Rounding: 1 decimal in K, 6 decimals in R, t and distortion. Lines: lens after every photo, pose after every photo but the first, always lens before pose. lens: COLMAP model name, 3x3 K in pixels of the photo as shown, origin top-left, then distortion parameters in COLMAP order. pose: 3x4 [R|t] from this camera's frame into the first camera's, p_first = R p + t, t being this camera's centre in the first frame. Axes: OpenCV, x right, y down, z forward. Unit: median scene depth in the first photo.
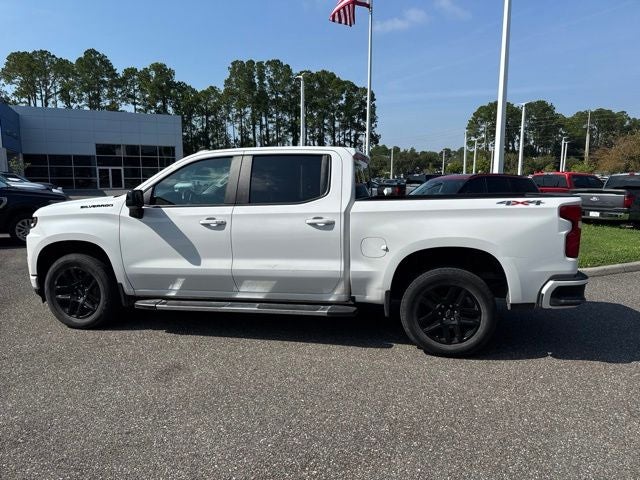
lens RADIAL K [[447.2, 0, 320.0], [0, 447.2, 240.0], [0, 0, 1]] dist [0.106258, -0.167324]
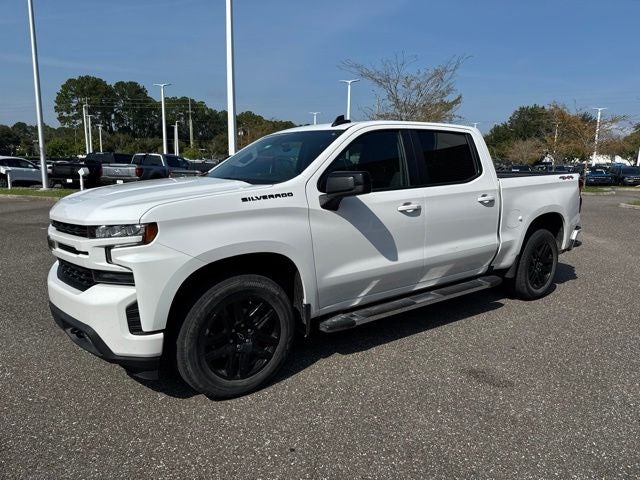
lens RADIAL K [[447.2, 0, 320.0], [0, 447.2, 240.0], [0, 0, 1]] dist [0.106258, -0.167324]
pose [[0.658954, -0.119691, 0.742599, -0.923717], [0.088503, 0.992738, 0.081473, -0.058939], [-0.746958, 0.012035, 0.664762, 0.517008]]
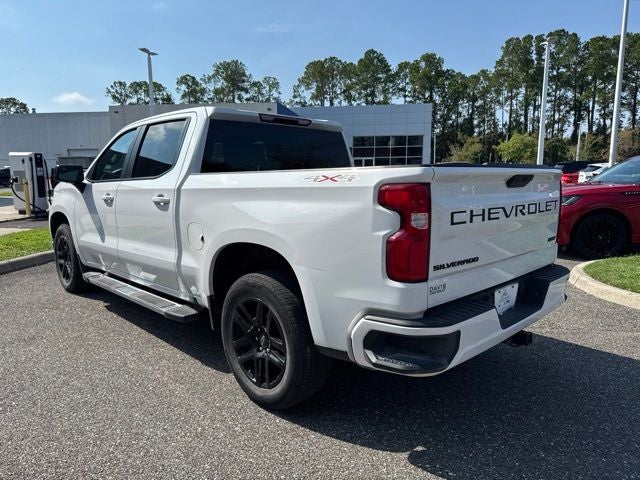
lens RADIAL K [[450.0, 0, 320.0], [0, 450.0, 240.0], [0, 0, 1]] dist [0.033534, -0.048080]
pose [[0.833244, 0.080025, -0.547083, 0.614247], [-0.066974, 0.996793, 0.043801, -0.021468], [0.548834, 0.000144, 0.835931, 0.413762]]
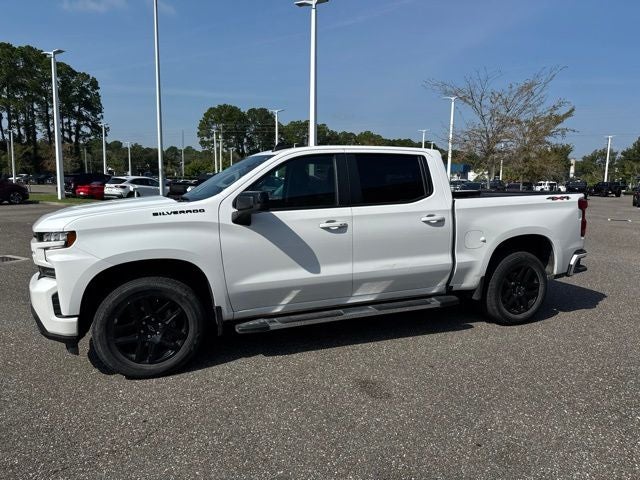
lens RADIAL K [[447.2, 0, 320.0], [0, 447.2, 240.0], [0, 0, 1]] dist [0.106258, -0.167324]
pose [[0.832385, -0.067206, 0.550107, -0.715547], [0.065613, 0.997589, 0.022593, -0.029361], [-0.550300, 0.017288, 0.834788, 0.226434]]
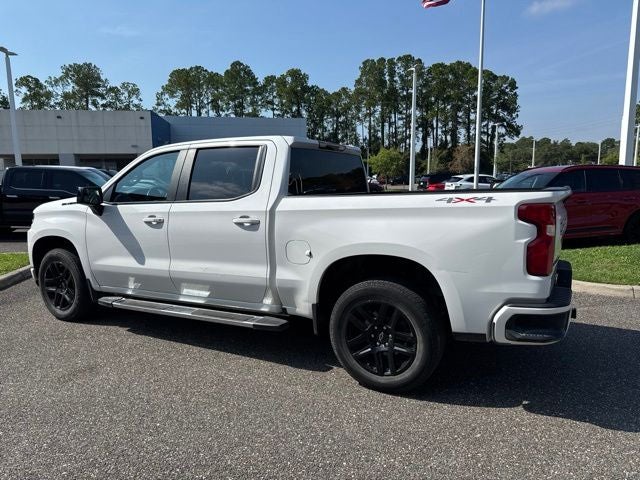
lens RADIAL K [[447.2, 0, 320.0], [0, 447.2, 240.0], [0, 0, 1]] dist [0.106258, -0.167324]
pose [[0.957063, 0.025252, -0.288779, 0.348827], [-0.024203, 0.999681, 0.007202, -0.011897], [0.288869, 0.000096, 0.957369, 0.170607]]
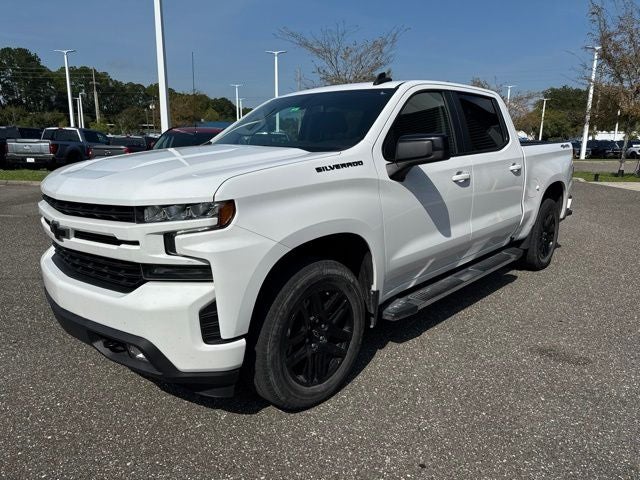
lens RADIAL K [[449.6, 0, 320.0], [0, 449.6, 240.0], [0, 0, 1]] dist [0.068737, -0.073599]
pose [[0.516055, -0.181642, 0.837074, -0.965732], [0.107445, 0.983265, 0.147126, -0.069444], [-0.849790, 0.014014, 0.526935, 0.737589]]
